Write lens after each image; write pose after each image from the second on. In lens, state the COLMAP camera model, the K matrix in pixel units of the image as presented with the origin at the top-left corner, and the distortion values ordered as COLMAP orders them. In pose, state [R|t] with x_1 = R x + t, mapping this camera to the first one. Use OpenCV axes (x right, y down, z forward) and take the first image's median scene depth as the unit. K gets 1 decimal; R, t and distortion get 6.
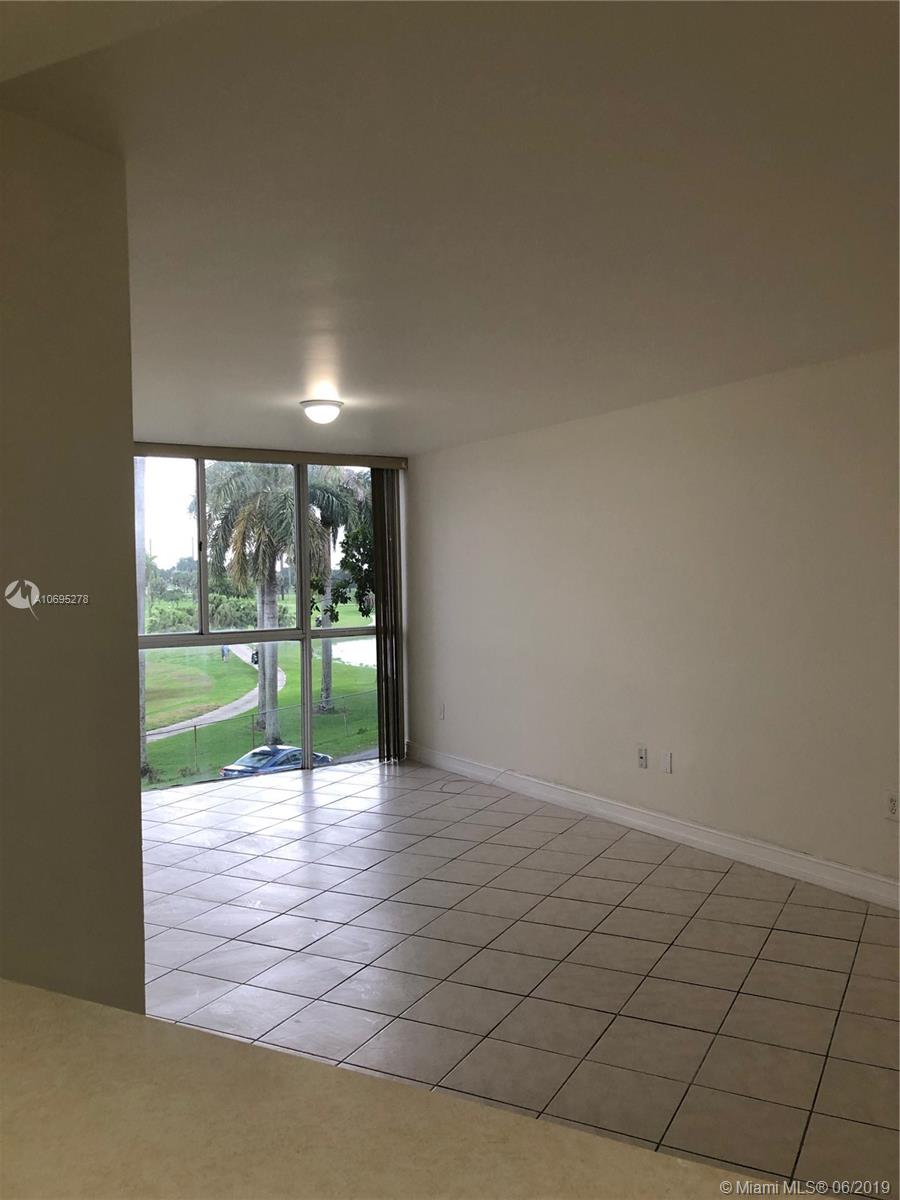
lens RADIAL K [[973.1, 0, 458.3], [0, 973.1, 600.4], [0, 0, 1]] dist [0.018617, 0.005271]
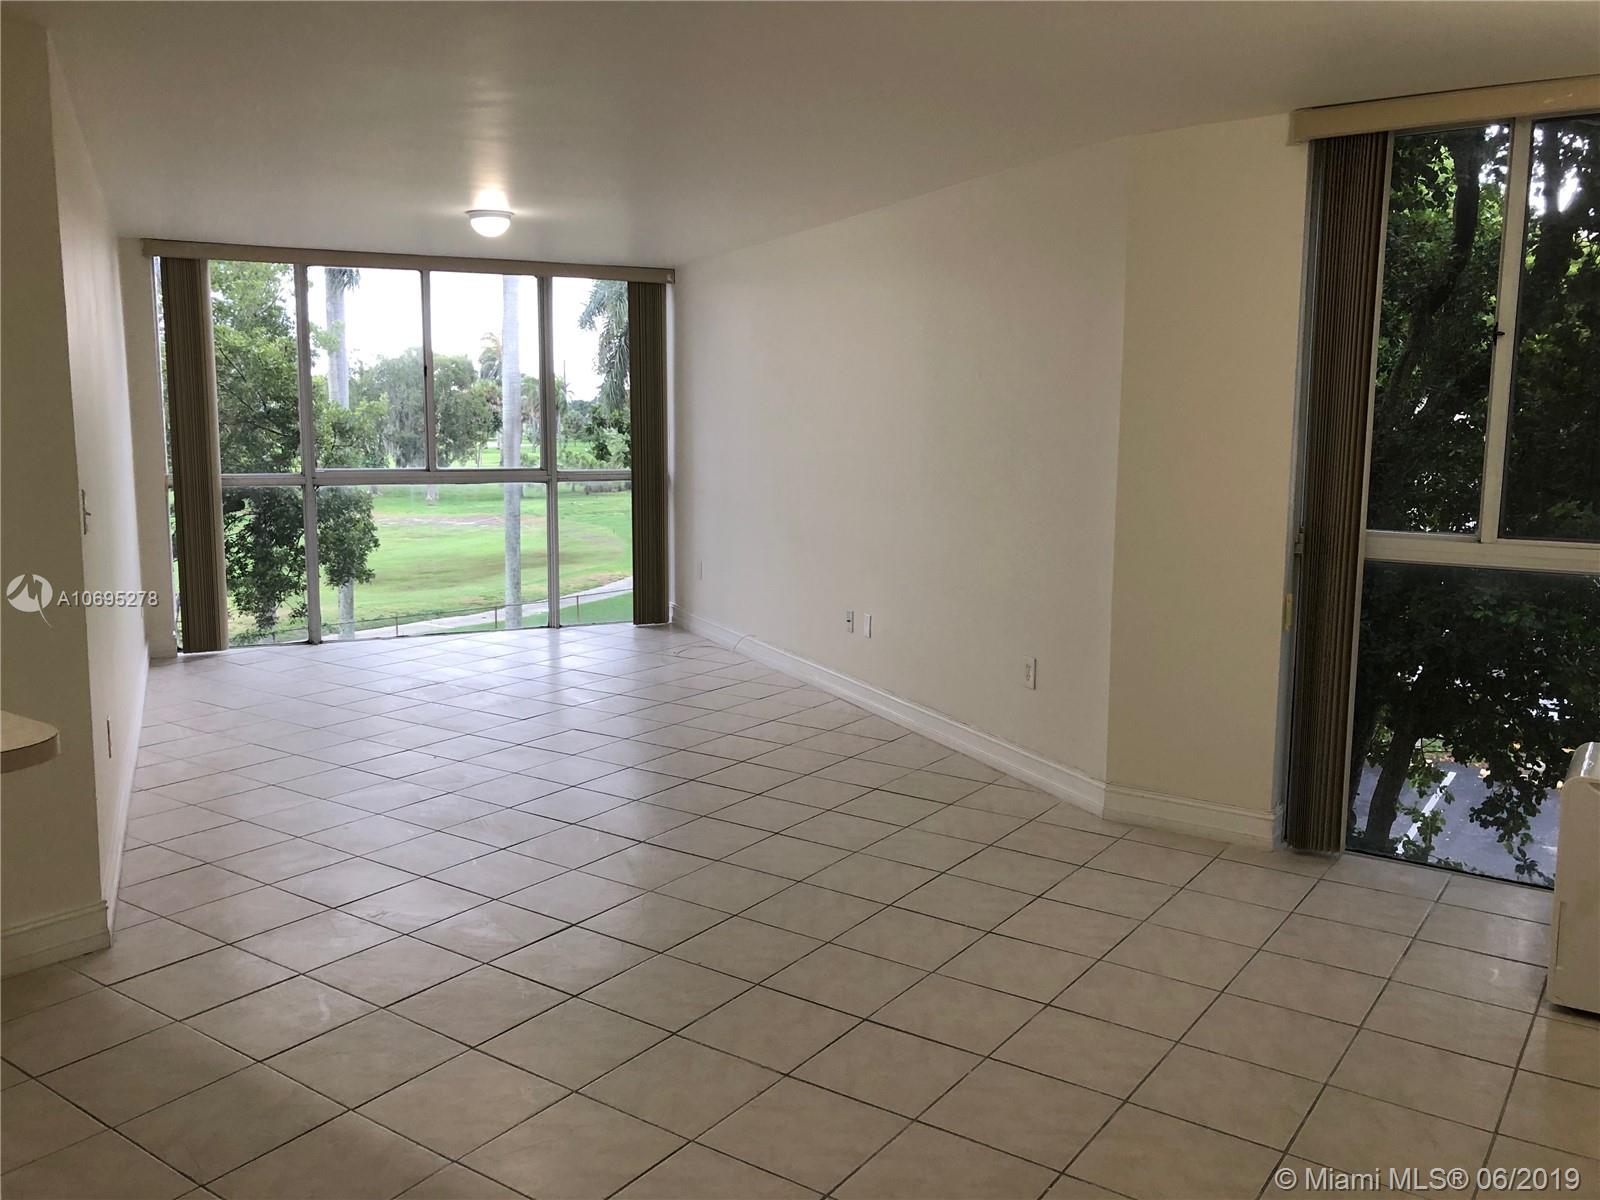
lens RADIAL K [[1297.4, 0, 787.2], [0, 1297.4, 601.7], [0, 0, 1]] dist [0.018617, 0.005271]
pose [[0.989213, 0.042379, -0.140217, 0.234392], [-0.025634, 0.992546, 0.119141, 0.003062], [0.144221, -0.114262, 0.982927, -0.138574]]
